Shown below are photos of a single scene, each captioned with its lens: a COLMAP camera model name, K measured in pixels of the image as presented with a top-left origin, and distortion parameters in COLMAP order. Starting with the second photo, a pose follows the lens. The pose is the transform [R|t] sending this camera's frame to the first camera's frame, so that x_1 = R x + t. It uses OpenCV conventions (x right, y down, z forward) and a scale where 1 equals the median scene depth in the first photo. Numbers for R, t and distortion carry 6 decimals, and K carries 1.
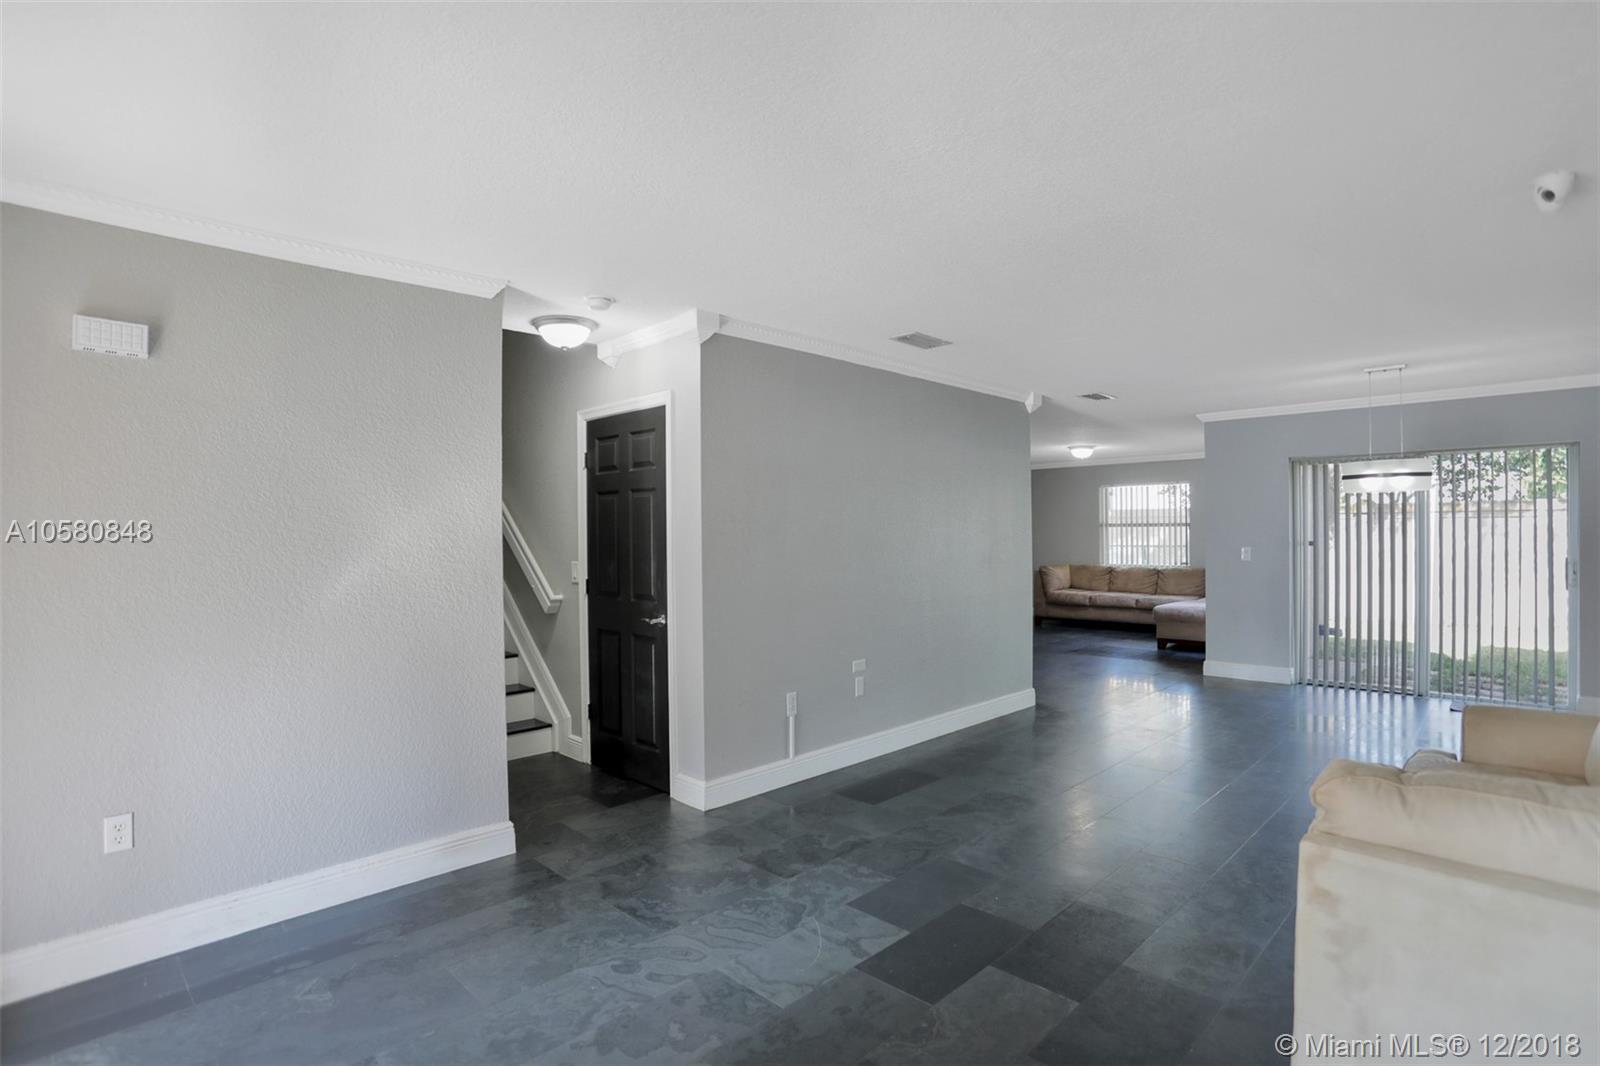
lens RADIAL K [[796.5, 0, 804.8], [0, 796.5, 533.3], [0, 0, 1]] dist [-0.043684, 0.006817]
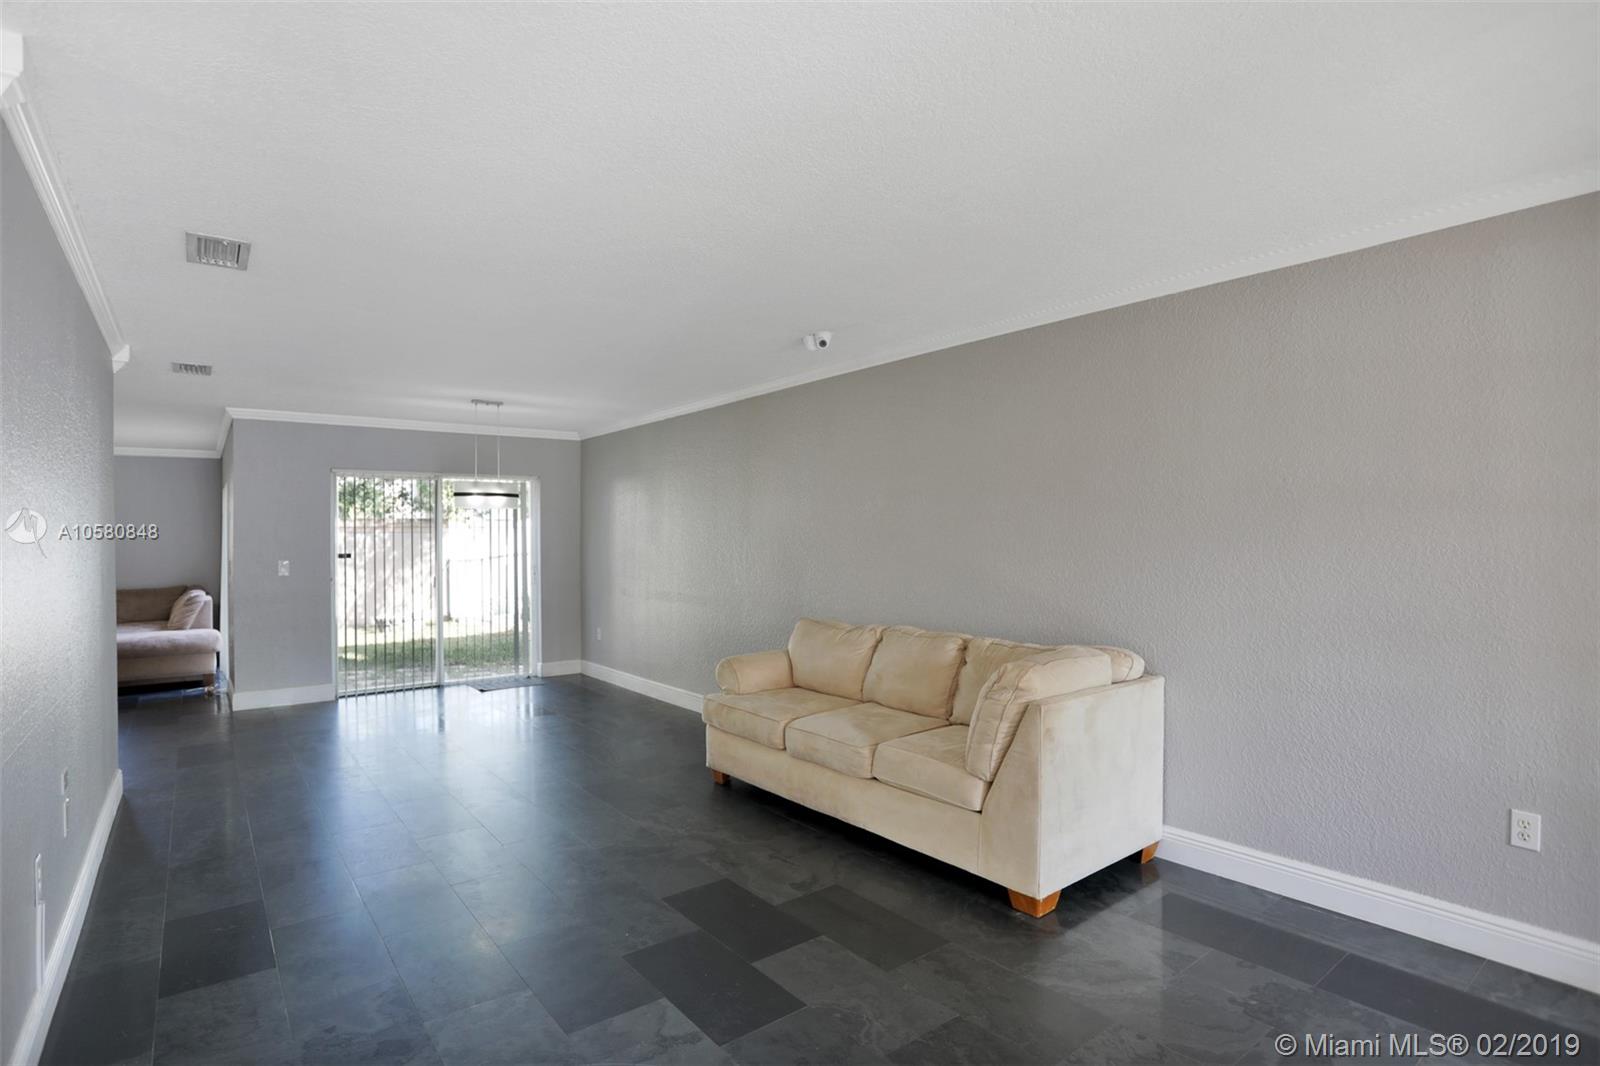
lens RADIAL K [[796.5, 0, 807.6], [0, 796.5, 541.3], [0, 0, 1]] dist [-0.043684, 0.006817]
pose [[0.134355, 0.003751, 0.990926, -0.497774], [0.006270, 0.999970, -0.004635, 0.004539], [-0.990913, 0.006836, 0.134328, 0.508215]]
